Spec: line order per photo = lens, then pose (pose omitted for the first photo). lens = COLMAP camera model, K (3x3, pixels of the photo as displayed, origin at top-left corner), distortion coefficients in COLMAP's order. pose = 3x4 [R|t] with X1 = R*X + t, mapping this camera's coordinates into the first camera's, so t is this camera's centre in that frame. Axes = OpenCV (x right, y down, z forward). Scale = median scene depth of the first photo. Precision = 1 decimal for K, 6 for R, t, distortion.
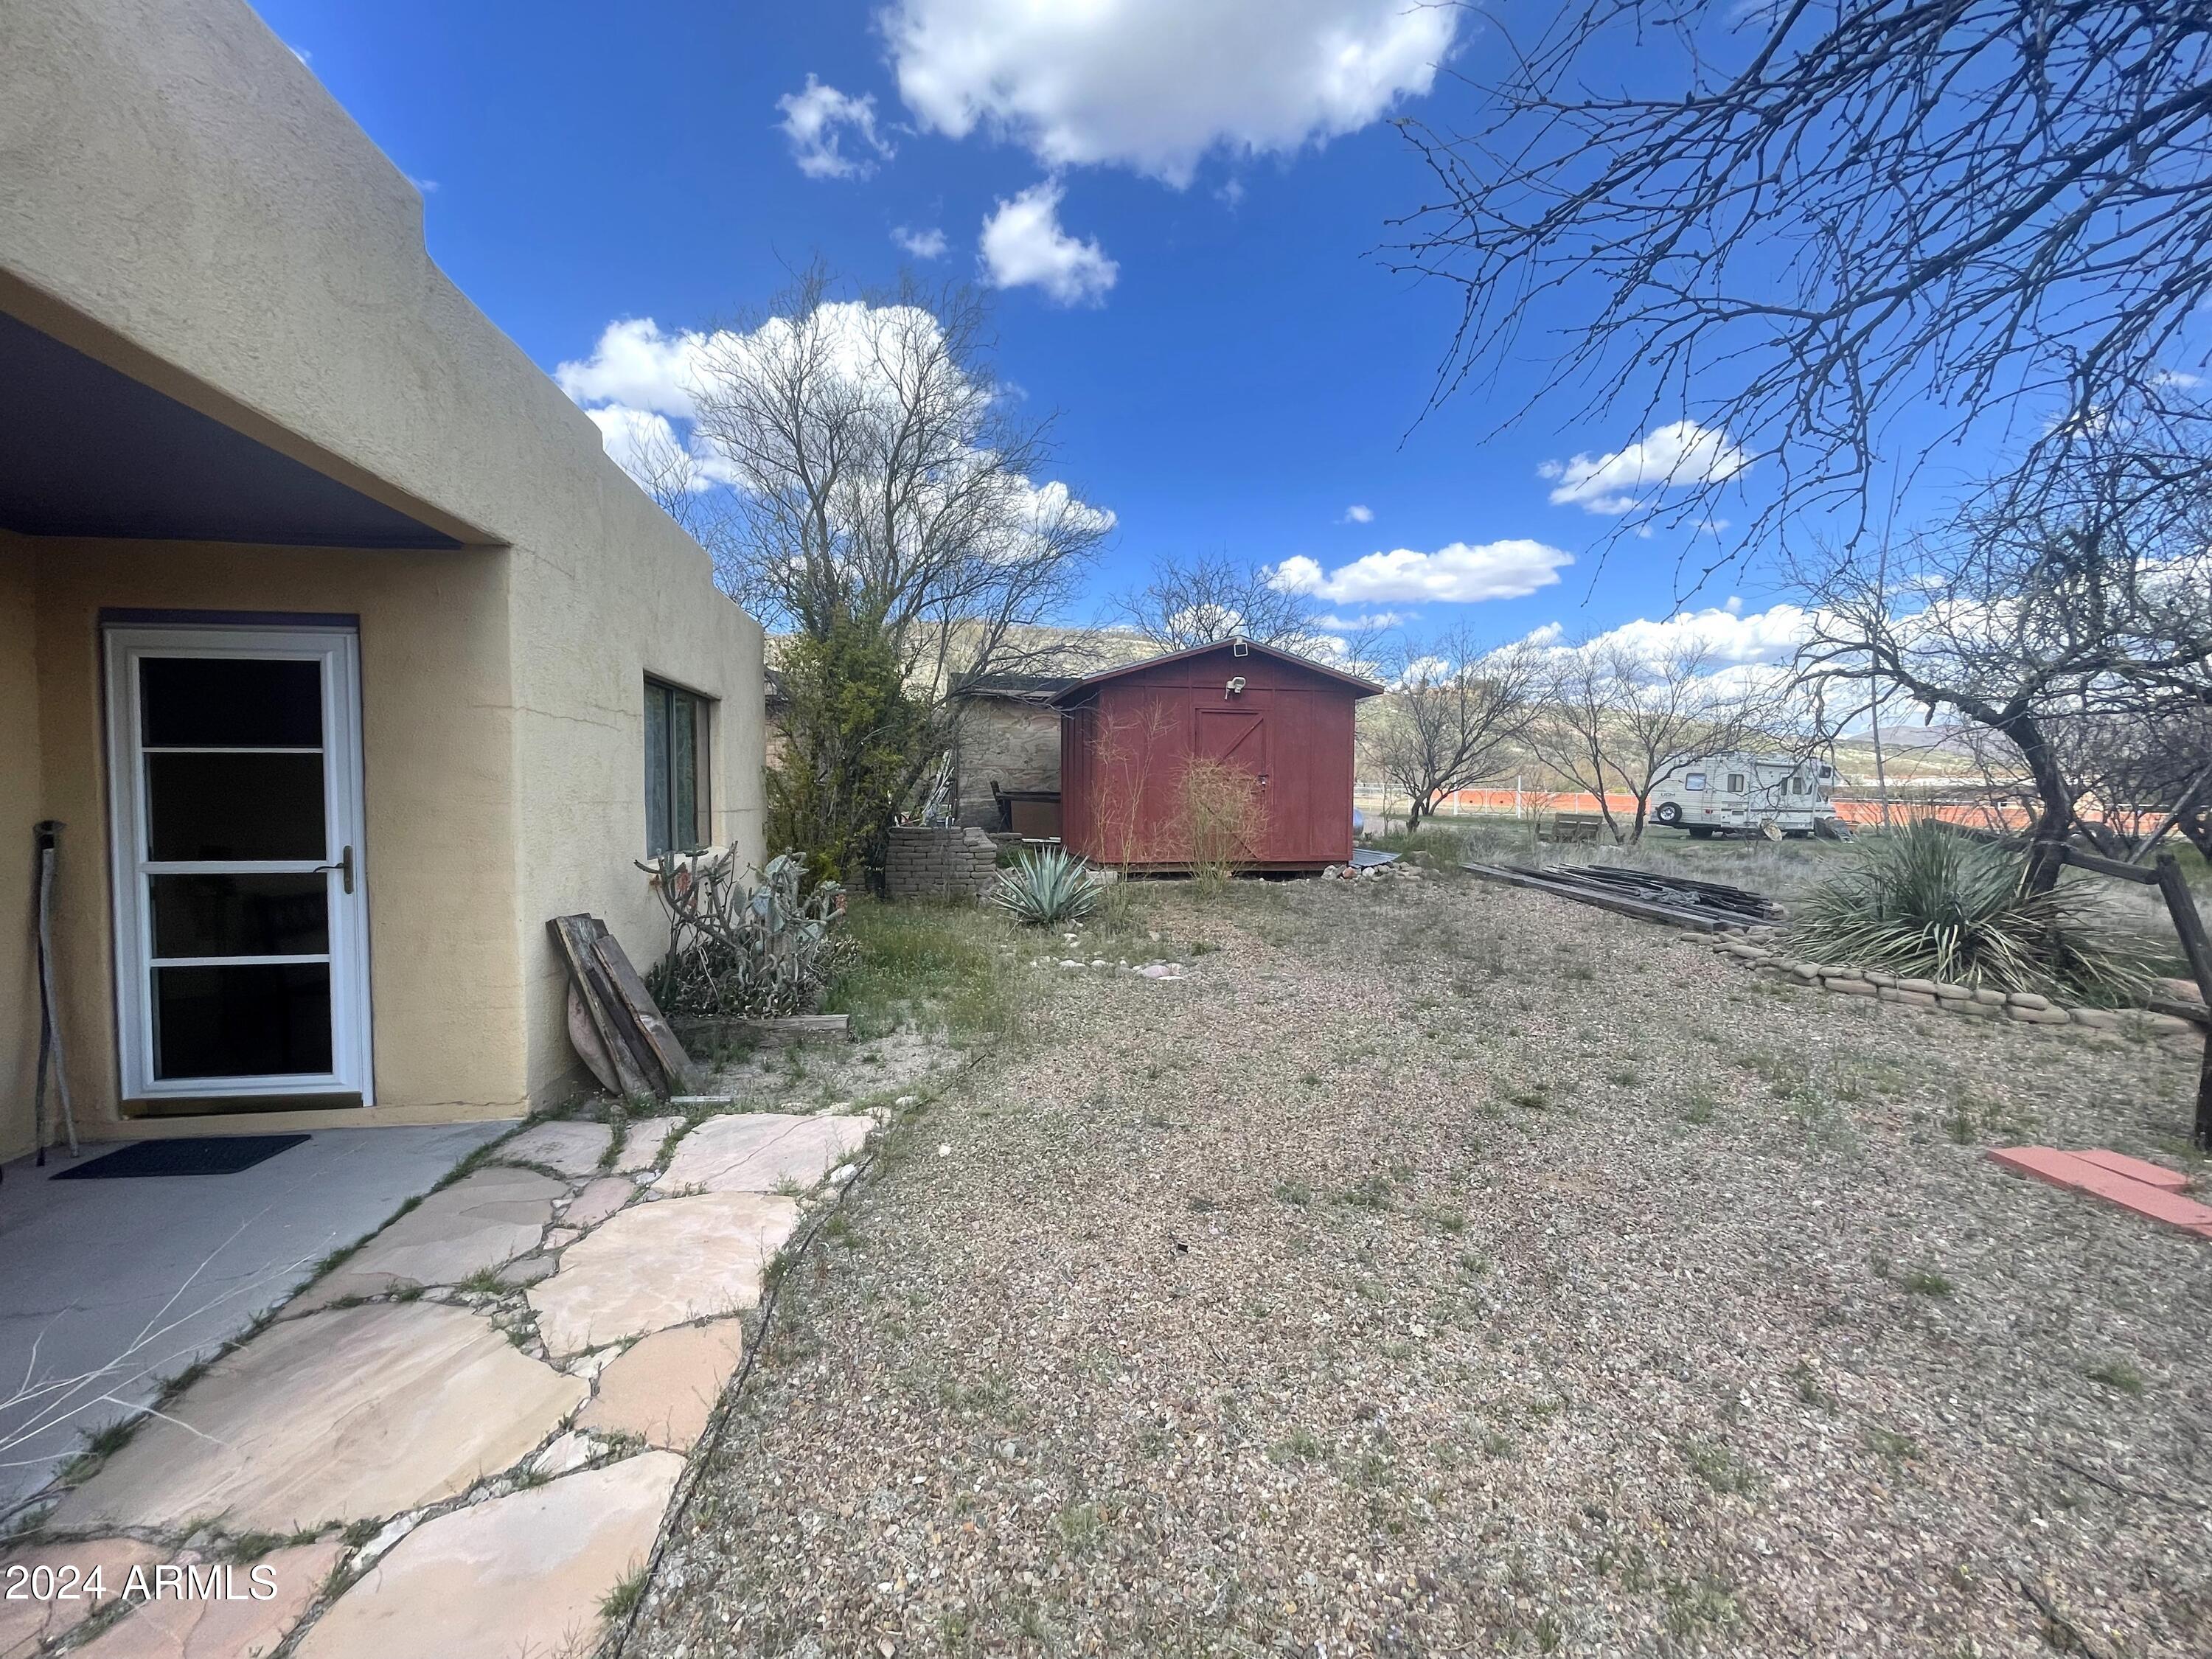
lens RADIAL K [[891.5, 0, 1113.7], [0, 891.5, 827.0], [0, 0, 1]] dist [0.001036, 0.000077]
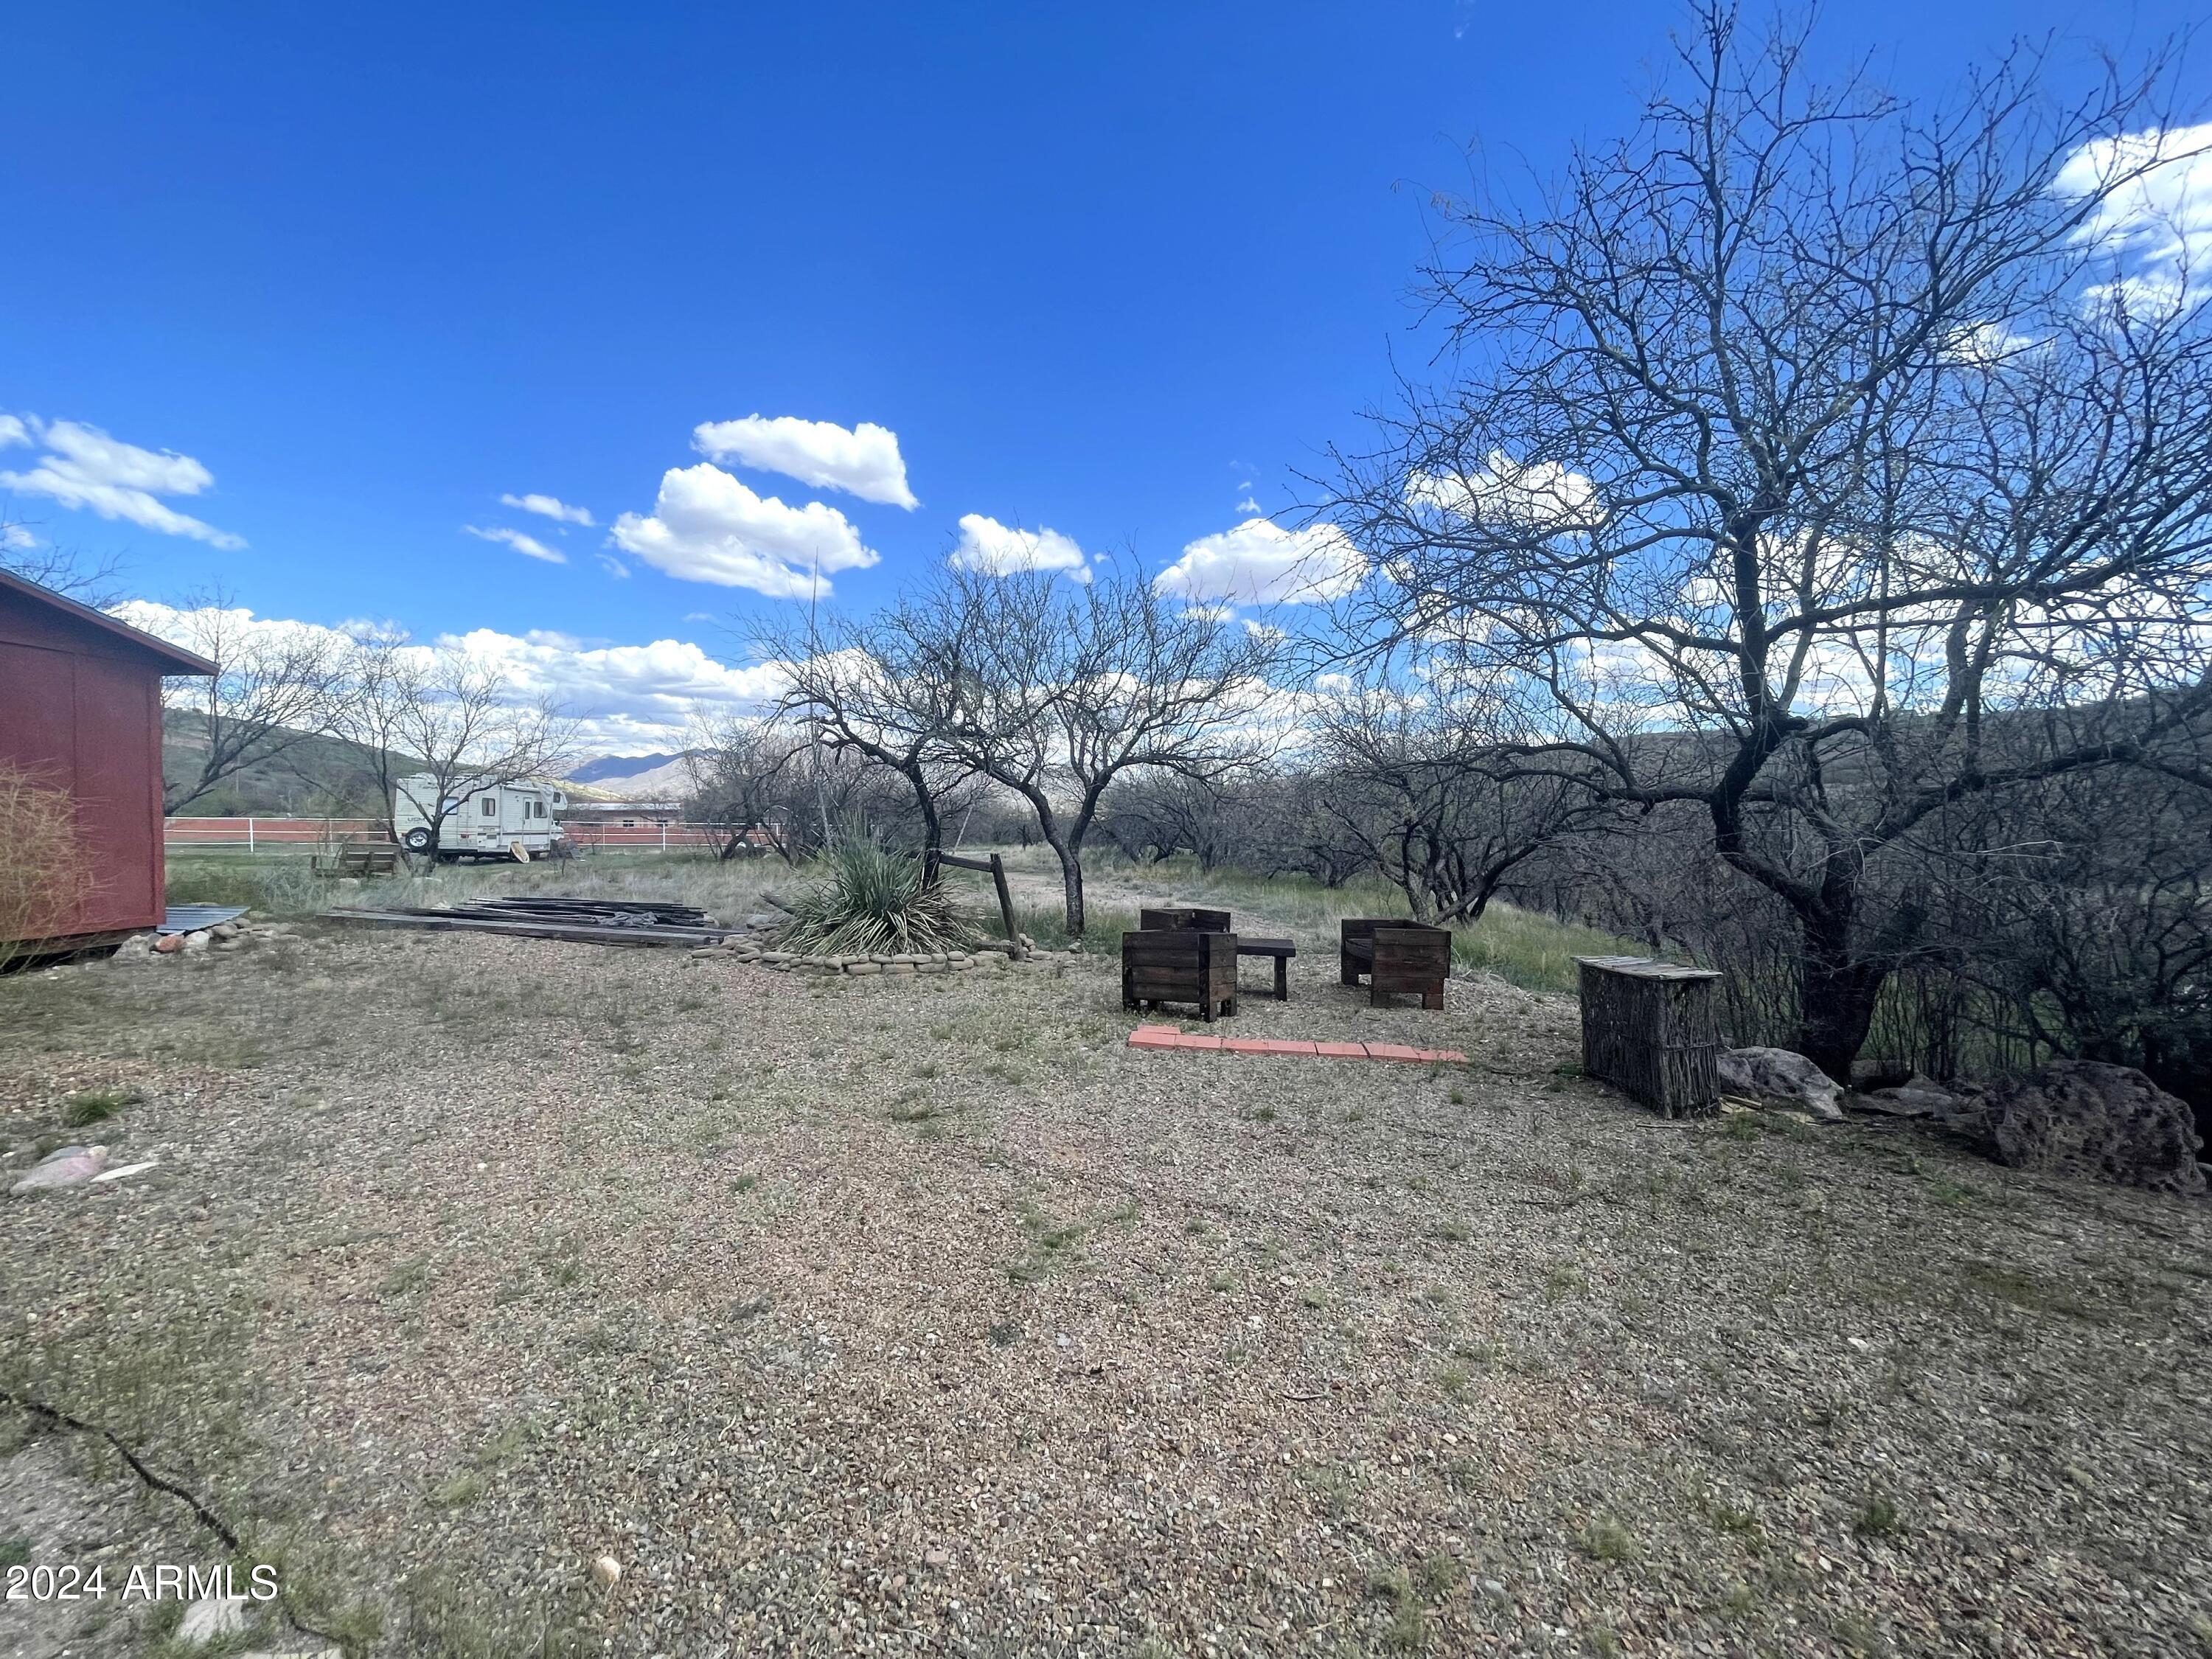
lens RADIAL K [[891.5, 0, 1110.2], [0, 891.5, 823.1], [0, 0, 1]] dist [0.001036, 0.000077]
pose [[0.295572, -0.011144, 0.955256, -0.152861], [0.040652, 0.999173, -0.000922, -0.006709], [-0.954455, 0.039106, 0.295780, 0.159145]]
